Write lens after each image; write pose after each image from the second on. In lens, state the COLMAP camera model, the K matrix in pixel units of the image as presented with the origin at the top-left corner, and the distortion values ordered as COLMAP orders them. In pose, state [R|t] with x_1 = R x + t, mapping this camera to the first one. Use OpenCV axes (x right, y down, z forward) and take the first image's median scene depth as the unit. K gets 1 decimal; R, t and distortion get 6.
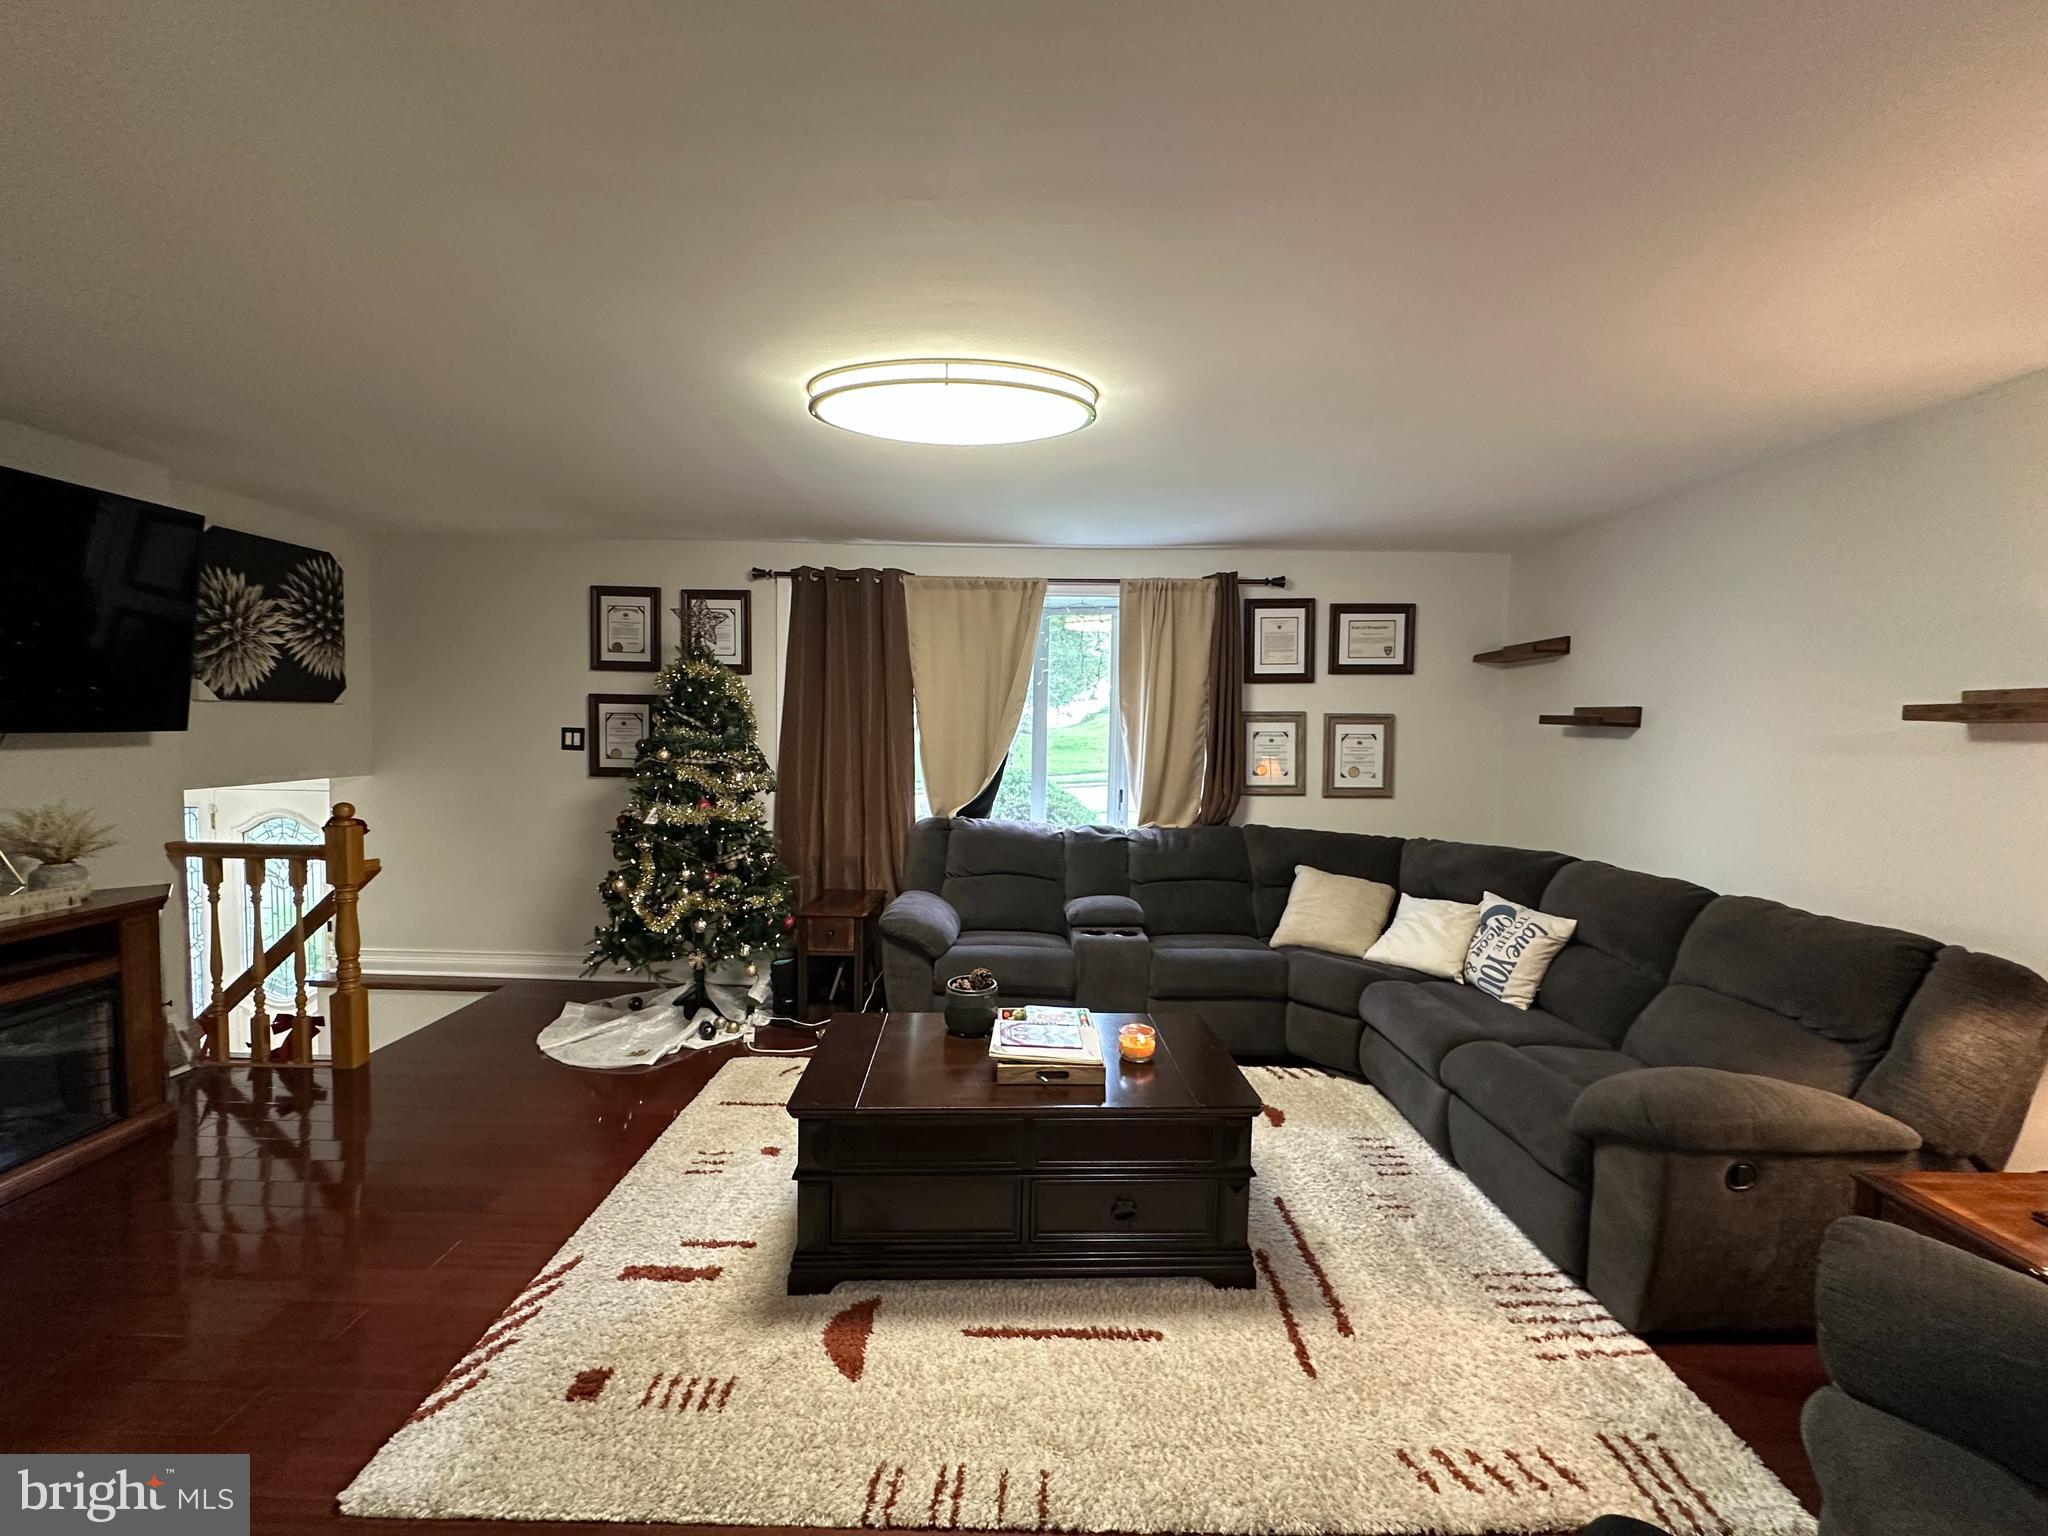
lens RADIAL K [[815.3, 0, 1022.8], [0, 815.3, 767.6], [0, 0, 1]] dist [-0.004123, 0.000324]
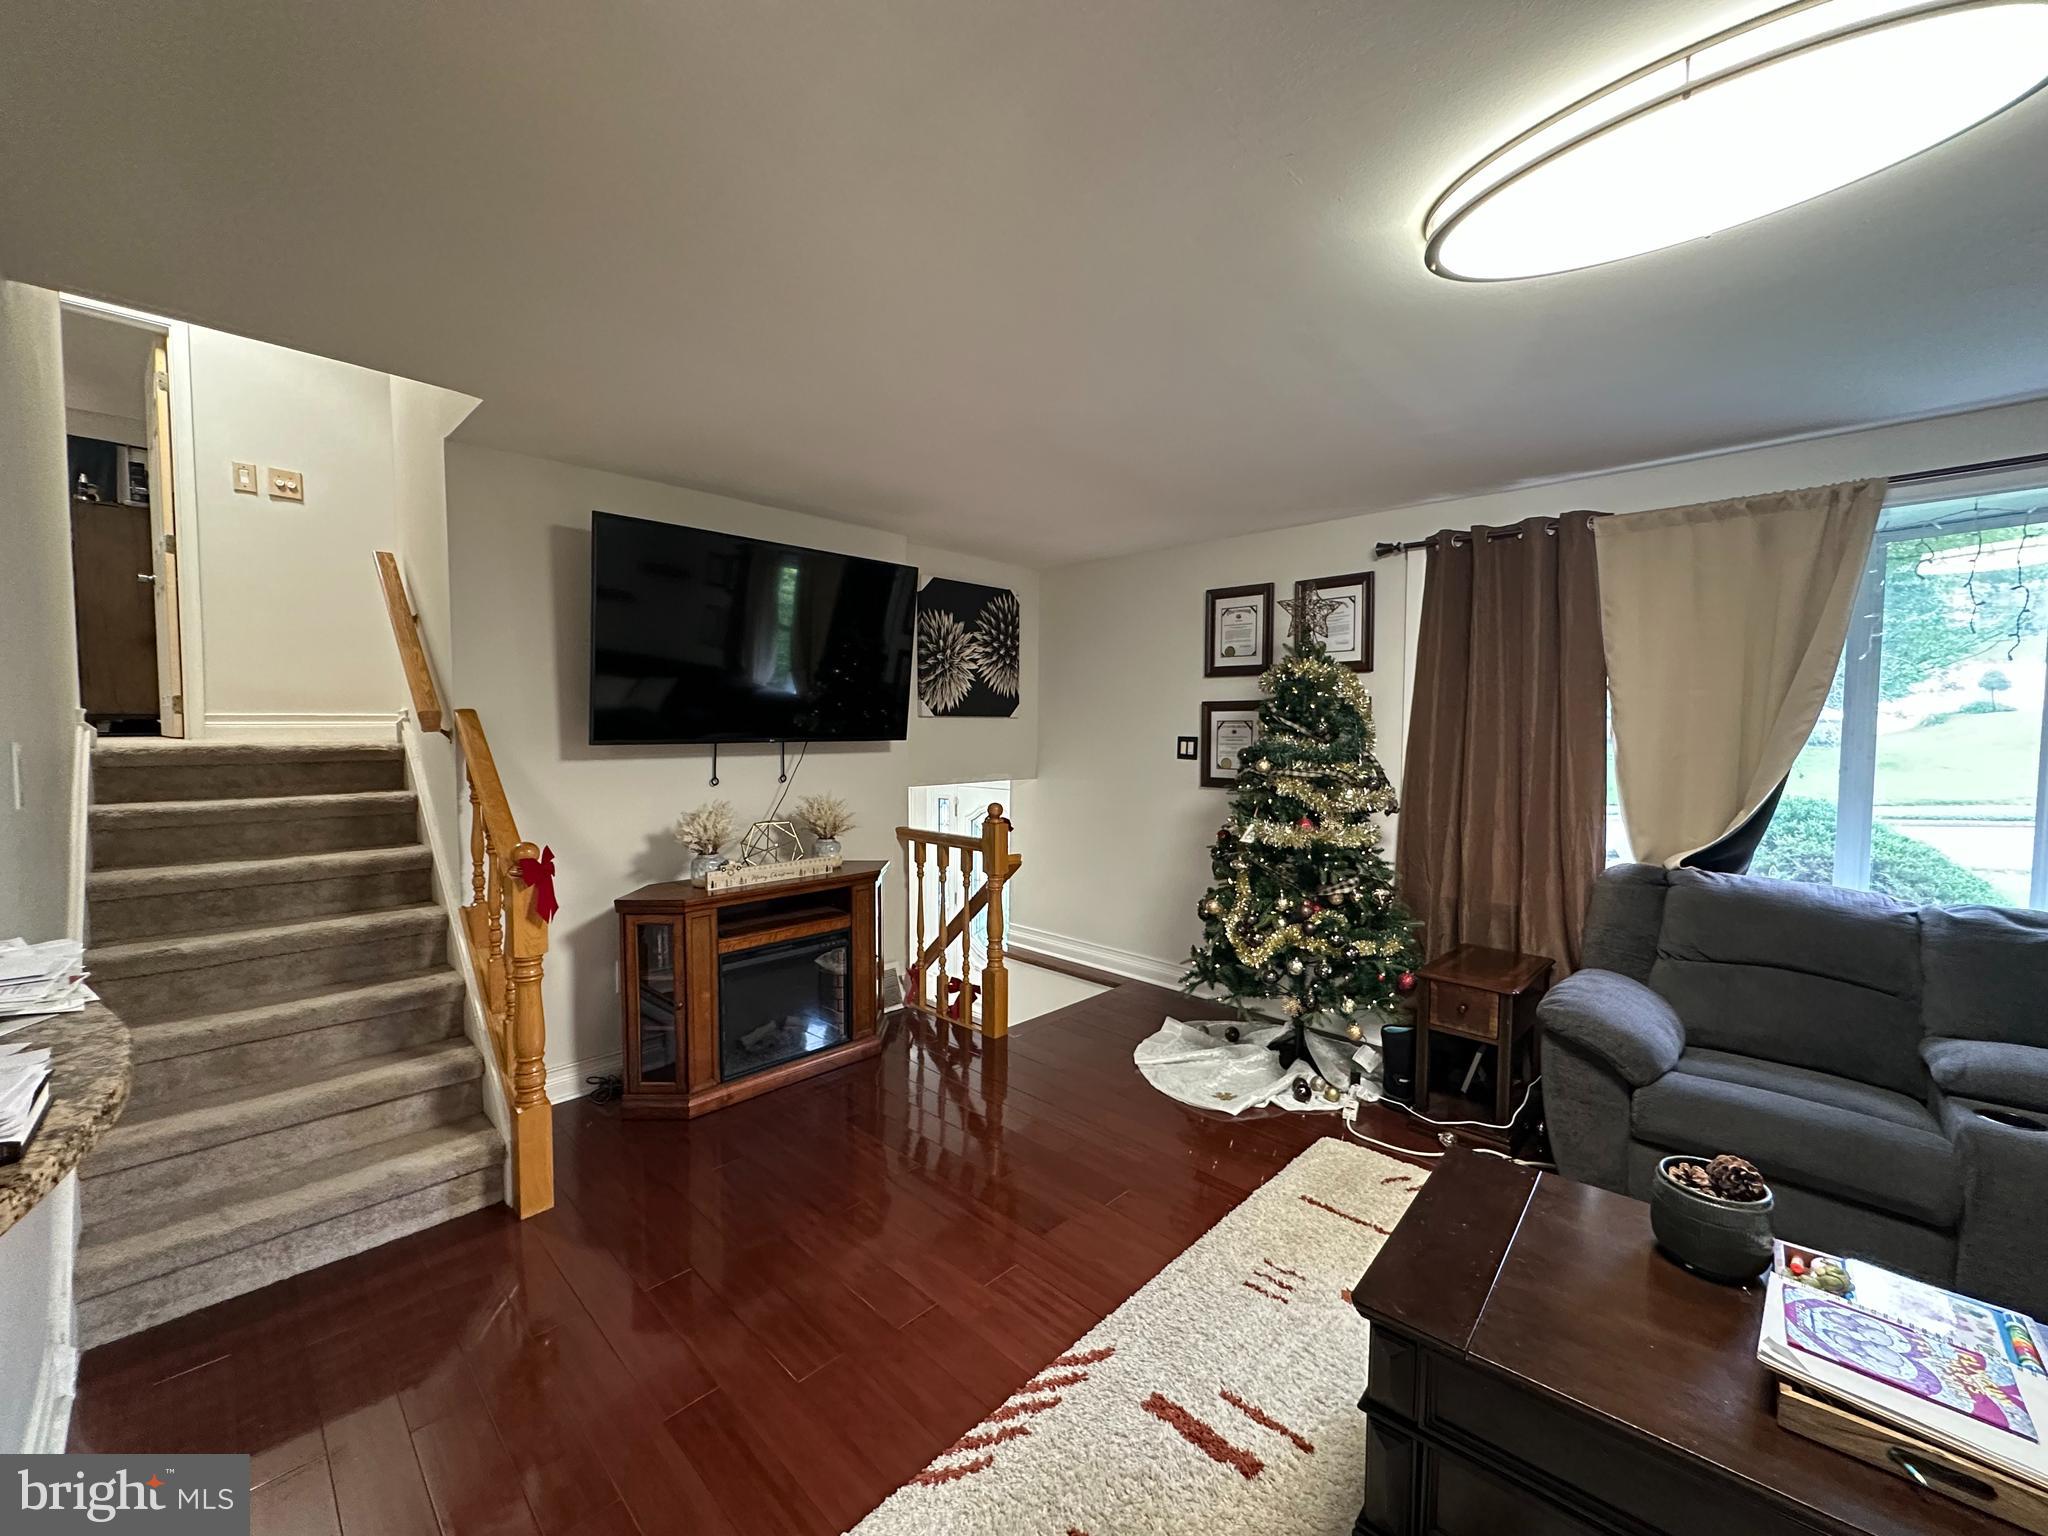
lens RADIAL K [[815.3, 0, 1025.0], [0, 815.3, 767.6], [0, 0, 1]] dist [-0.004123, 0.000324]
pose [[0.726822, 0.018976, -0.686564, -0.021126], [-0.028669, 0.999585, -0.002722, -0.003994], [0.686228, 0.021661, 0.727064, 0.190531]]
